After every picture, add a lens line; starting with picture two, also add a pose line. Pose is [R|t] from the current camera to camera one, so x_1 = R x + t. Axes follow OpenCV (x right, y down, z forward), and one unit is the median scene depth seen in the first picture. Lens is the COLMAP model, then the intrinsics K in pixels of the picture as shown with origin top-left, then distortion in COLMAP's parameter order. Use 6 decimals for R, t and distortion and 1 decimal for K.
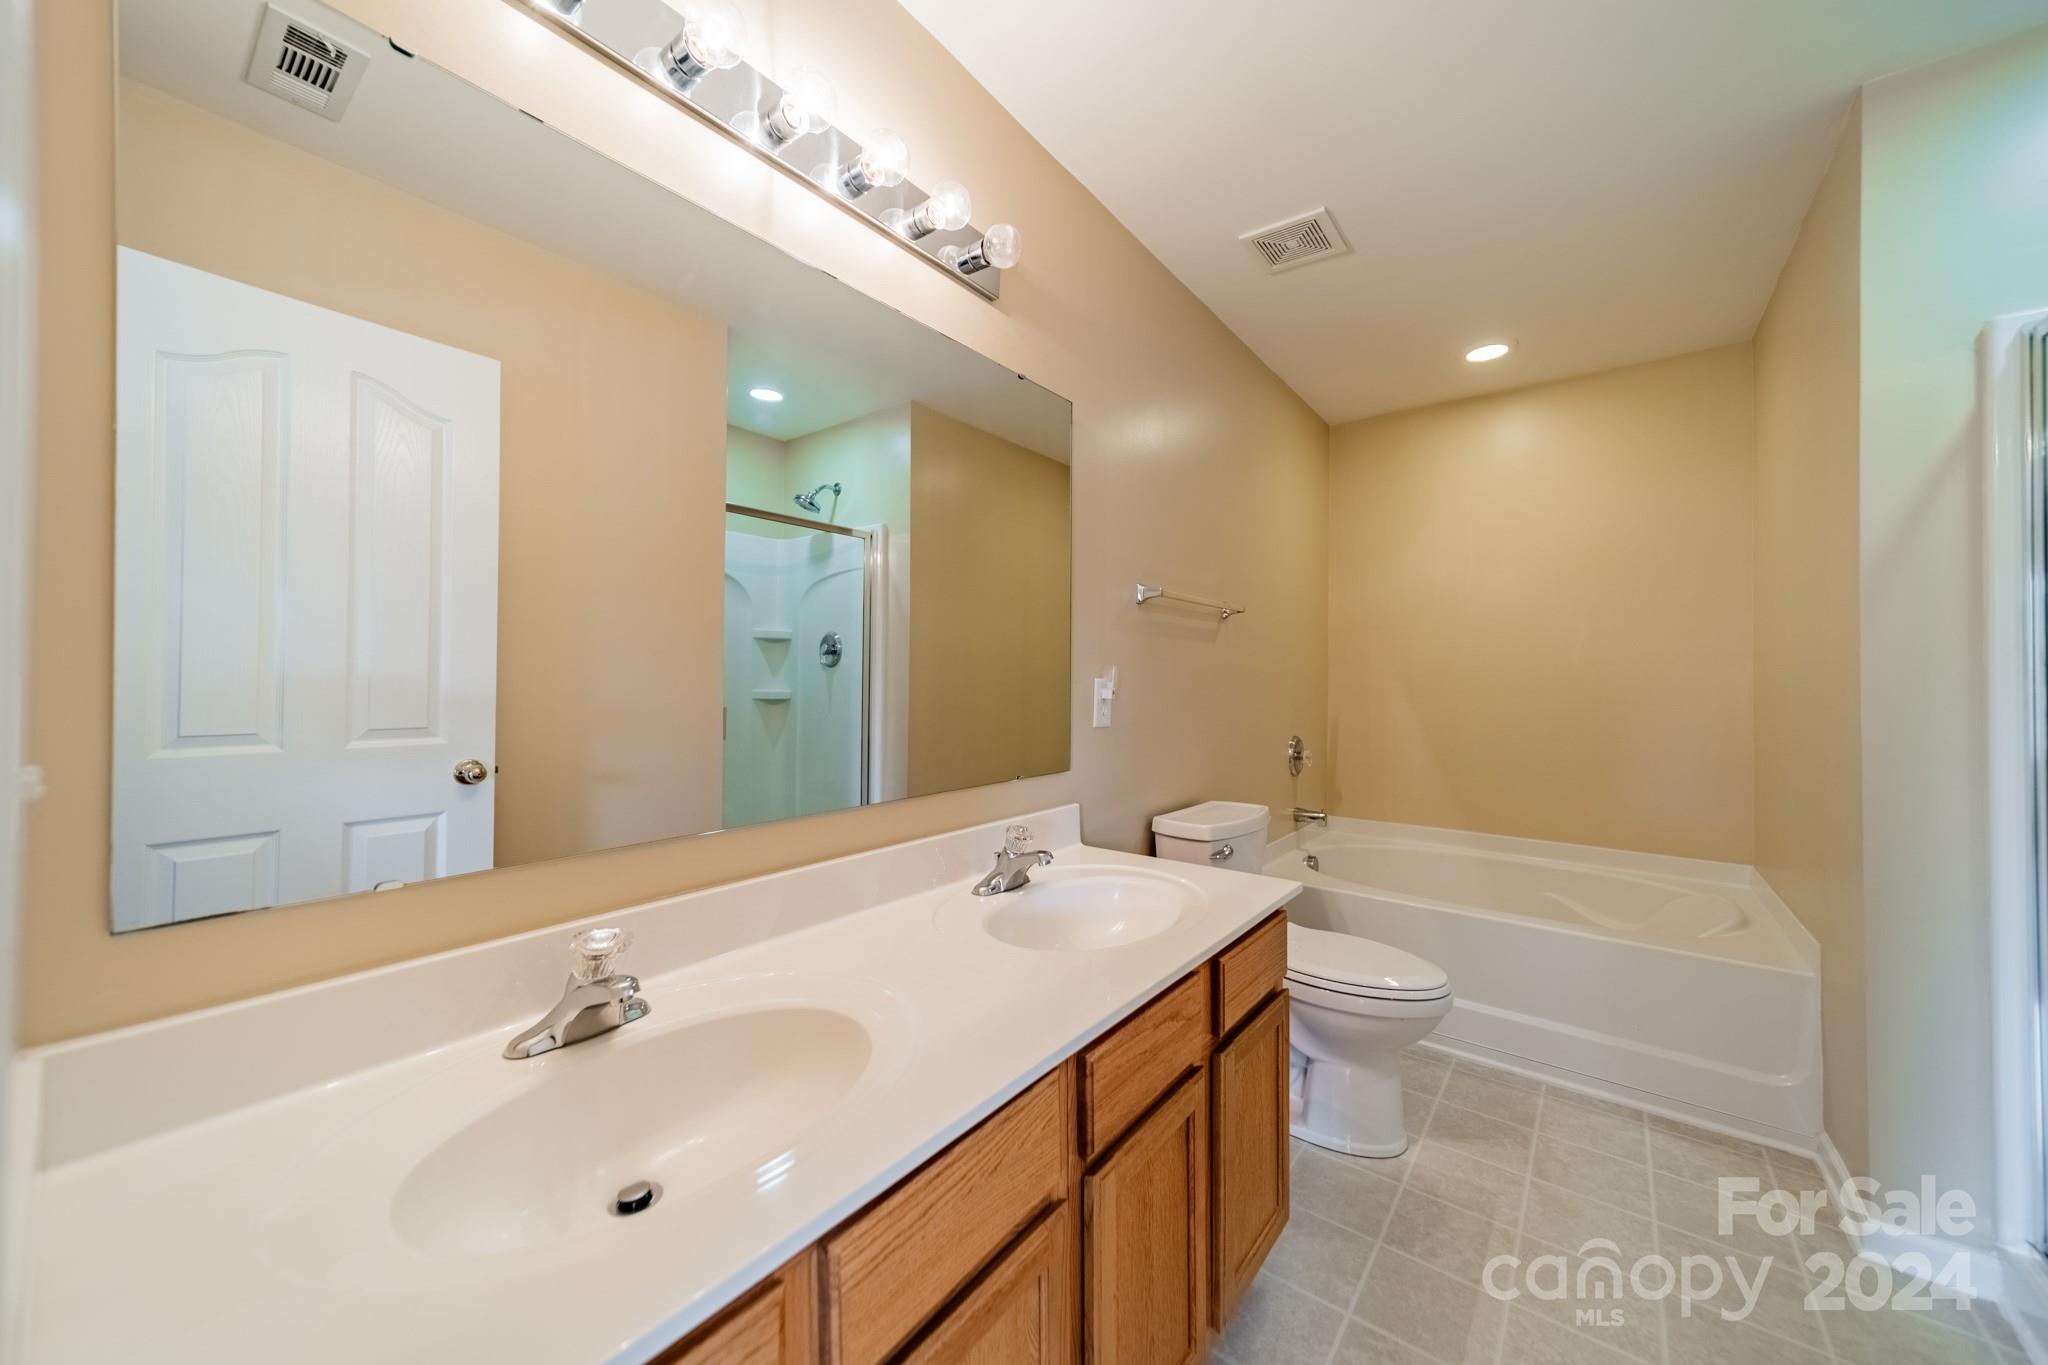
lens RADIAL K [[726.5, 0, 1027.6], [0, 726.5, 681.3], [0, 0, 1]] dist [0.005096, 0.000183]
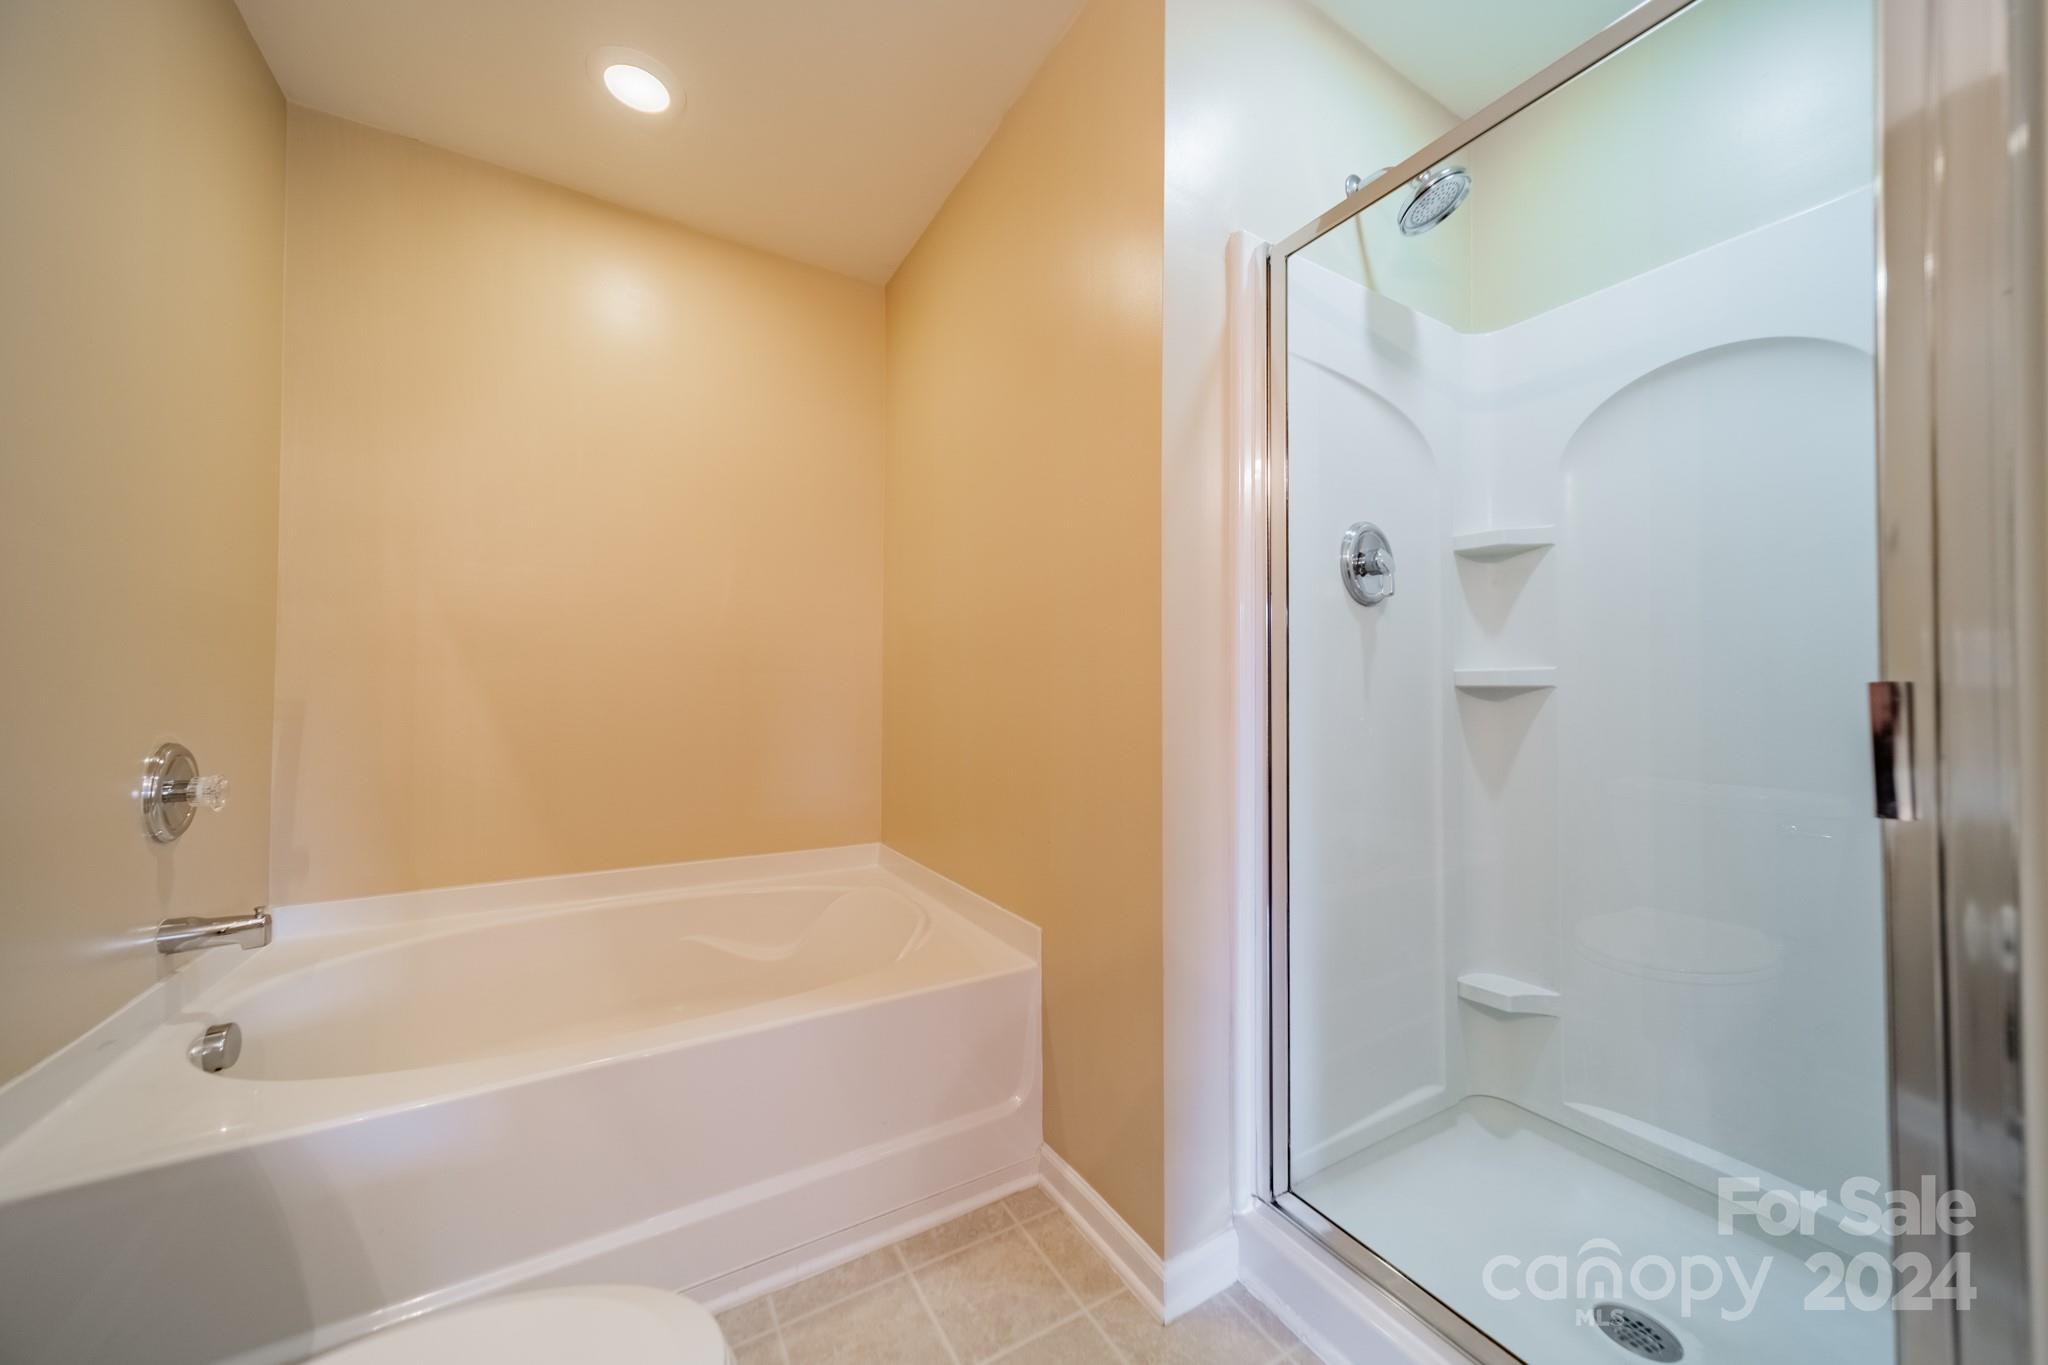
lens RADIAL K [[726.5, 0, 1057.6], [0, 726.5, 681.0], [0, 0, 1]] dist [0.005096, 0.000183]
pose [[0.349408, 0.008376, 0.936933, 0.186444], [-0.004324, 0.999964, -0.007327, 0.047764], [-0.936961, -0.001491, 0.349432, 0.458309]]
